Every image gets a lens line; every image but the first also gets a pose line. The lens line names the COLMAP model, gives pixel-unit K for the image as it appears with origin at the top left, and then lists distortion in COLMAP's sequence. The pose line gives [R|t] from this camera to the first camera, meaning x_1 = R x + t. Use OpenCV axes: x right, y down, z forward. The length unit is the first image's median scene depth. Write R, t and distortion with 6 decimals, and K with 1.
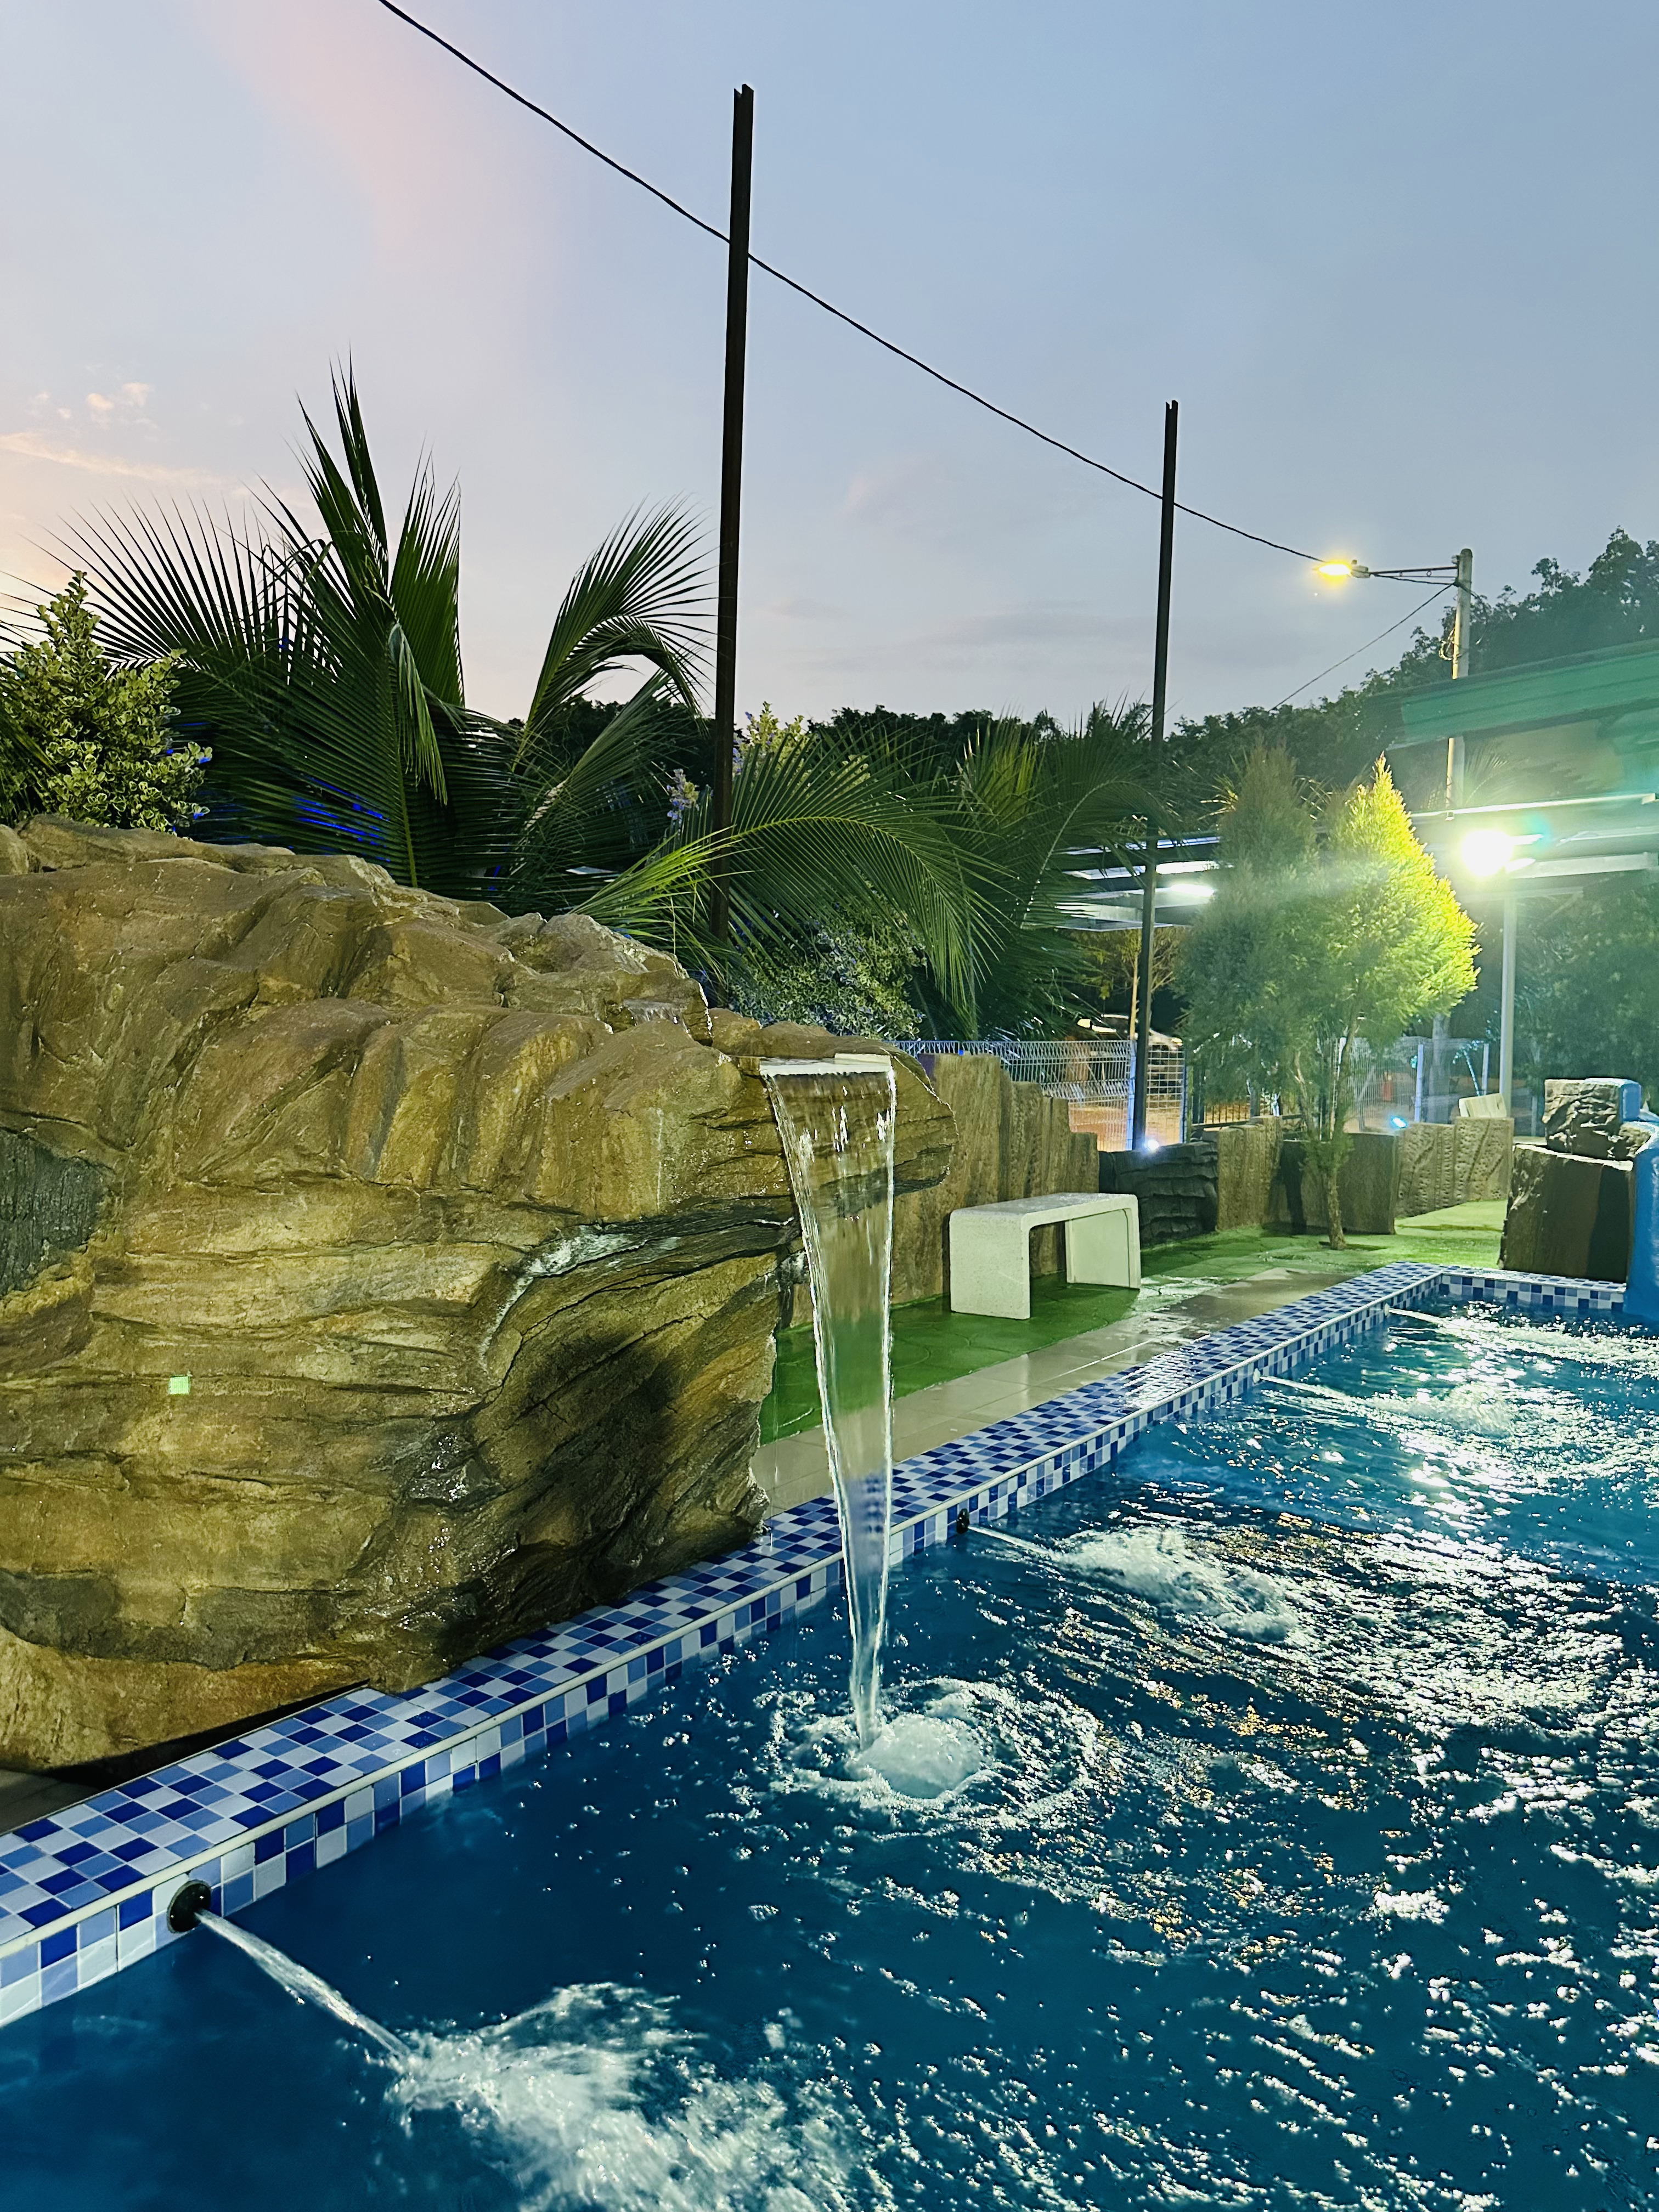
lens RADIAL K [[1577.1, 0, 840.8], [0, 1577.1, 1106.0], [0, 0, 1]] dist [0.058560, -0.089657]
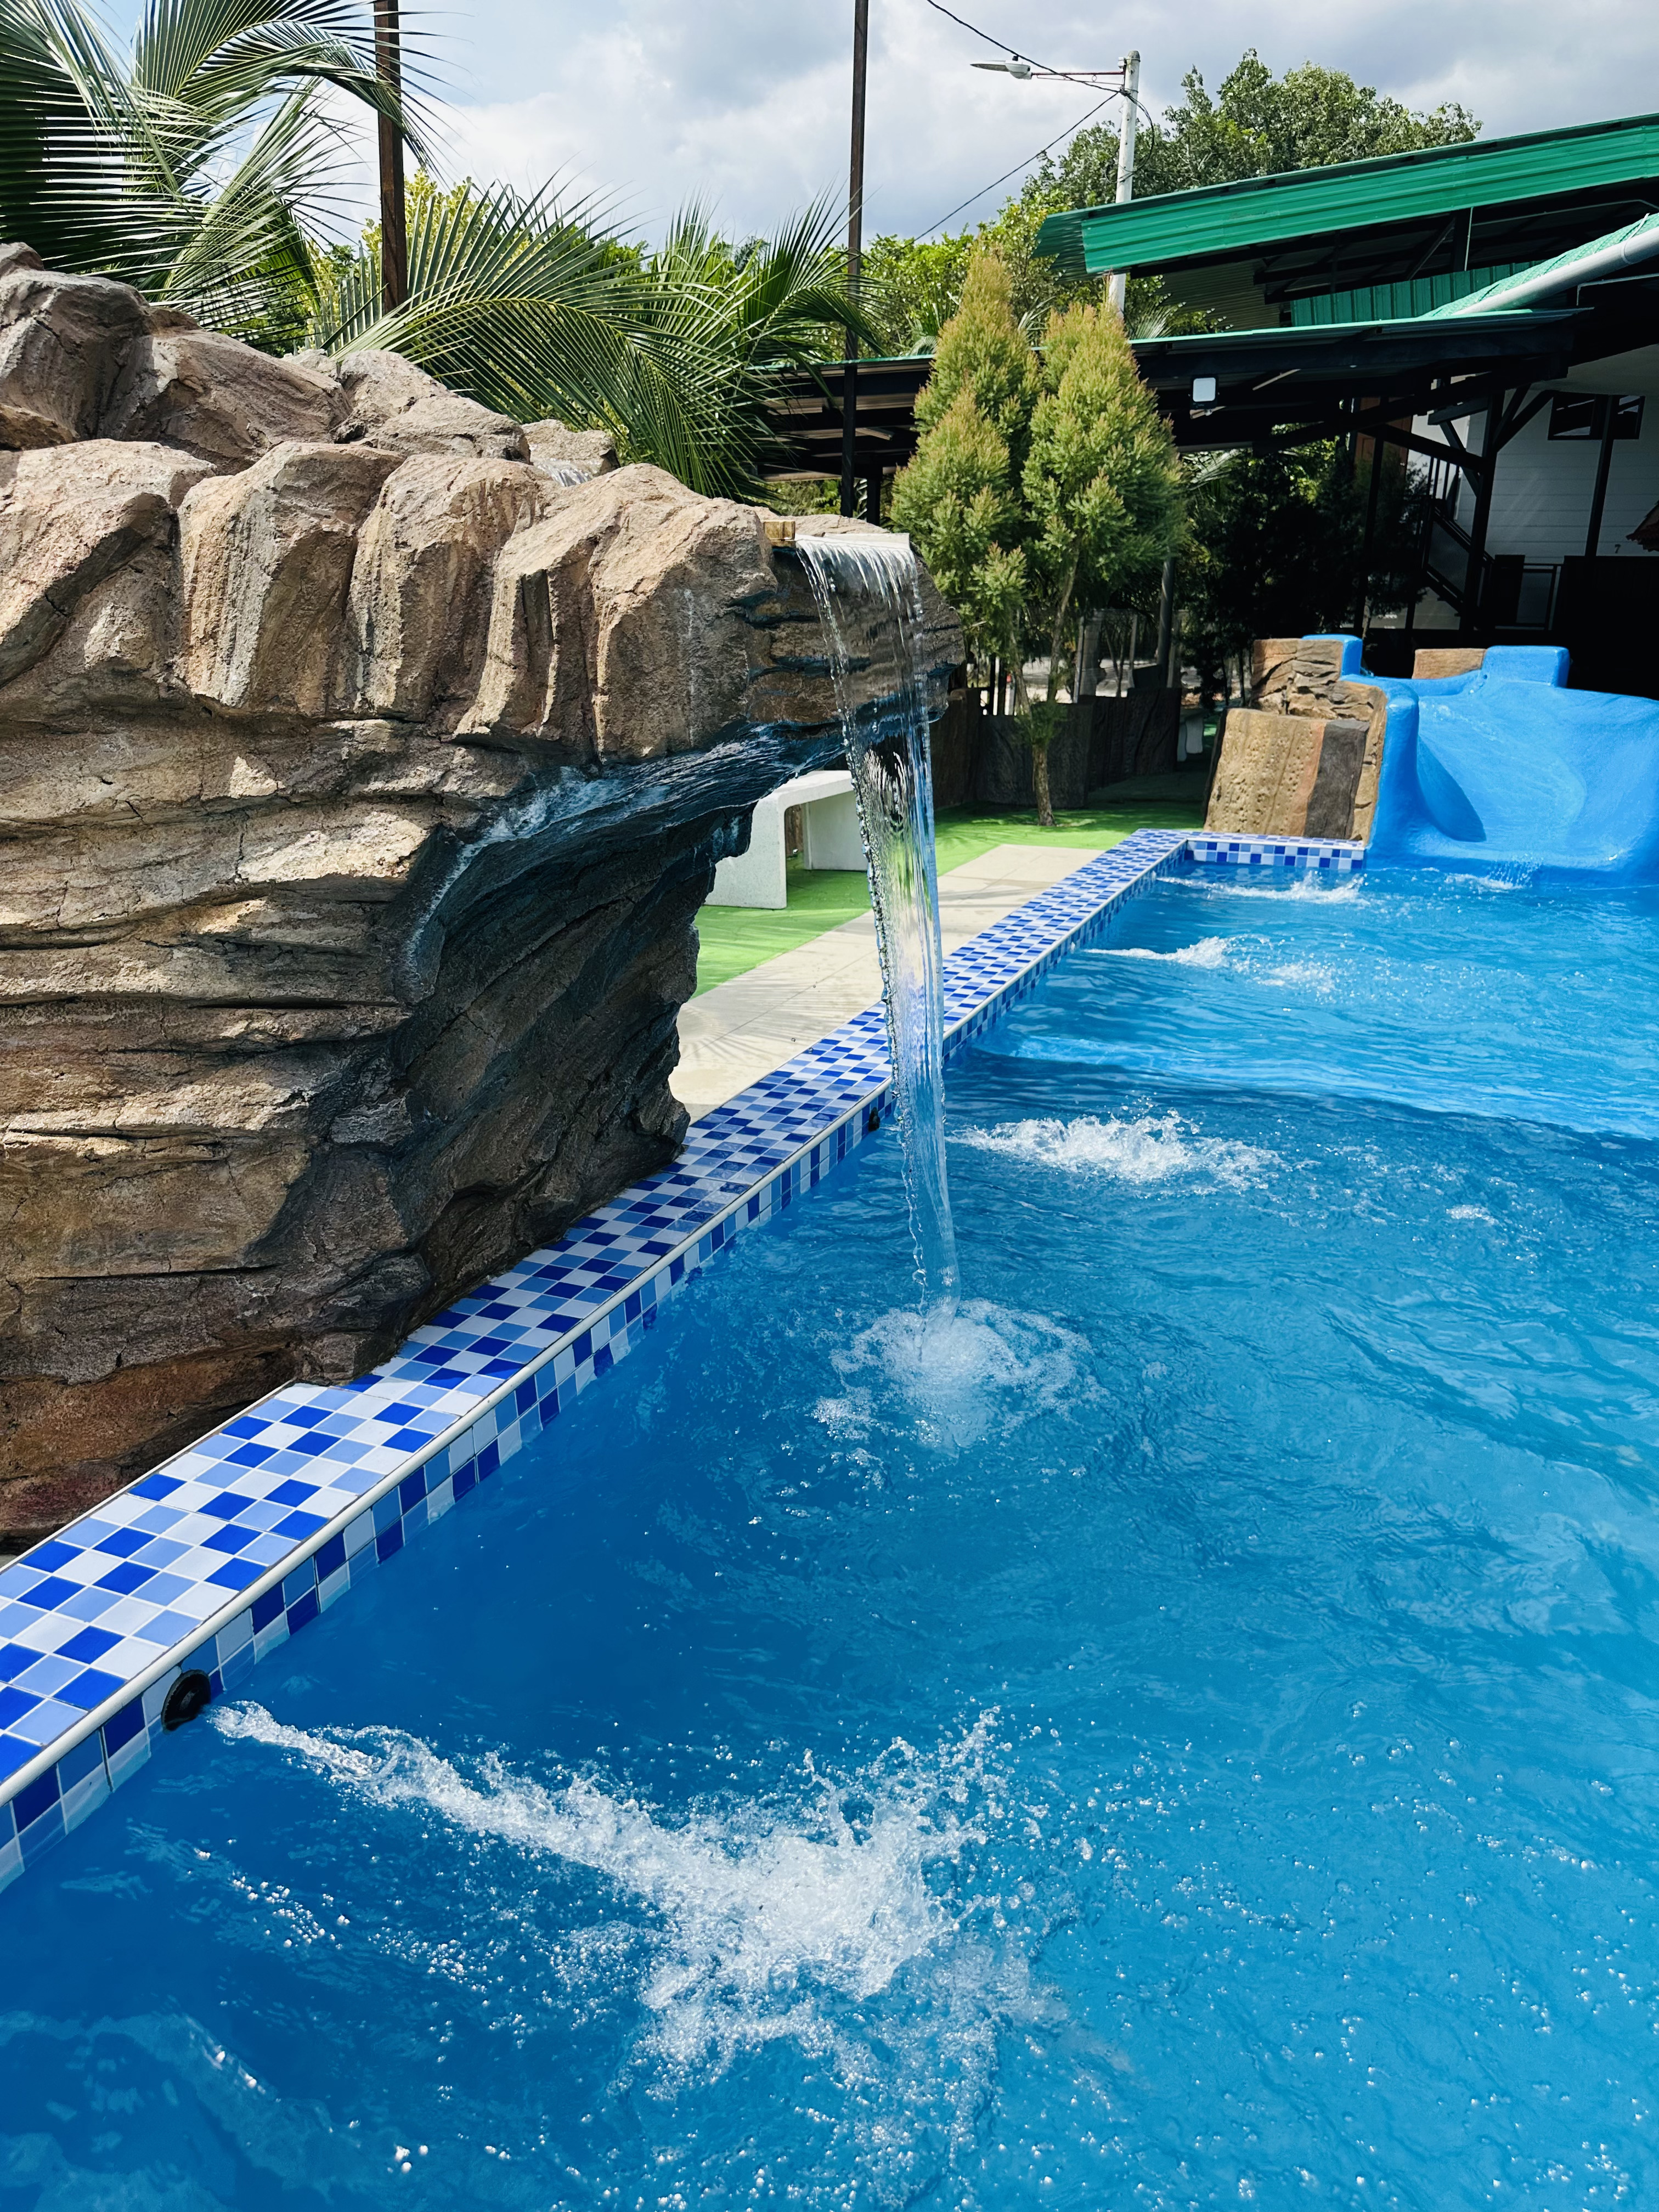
lens RADIAL K [[1577.1, 0, 827.3], [0, 1577.1, 1105.0], [0, 0, 1]] dist [0.058560, -0.089657]
pose [[0.971488, -0.071647, 0.226002, -0.209127], [0.013314, 0.968227, 0.249718, 0.043545], [-0.236713, -0.239589, 0.941575, 0.237363]]
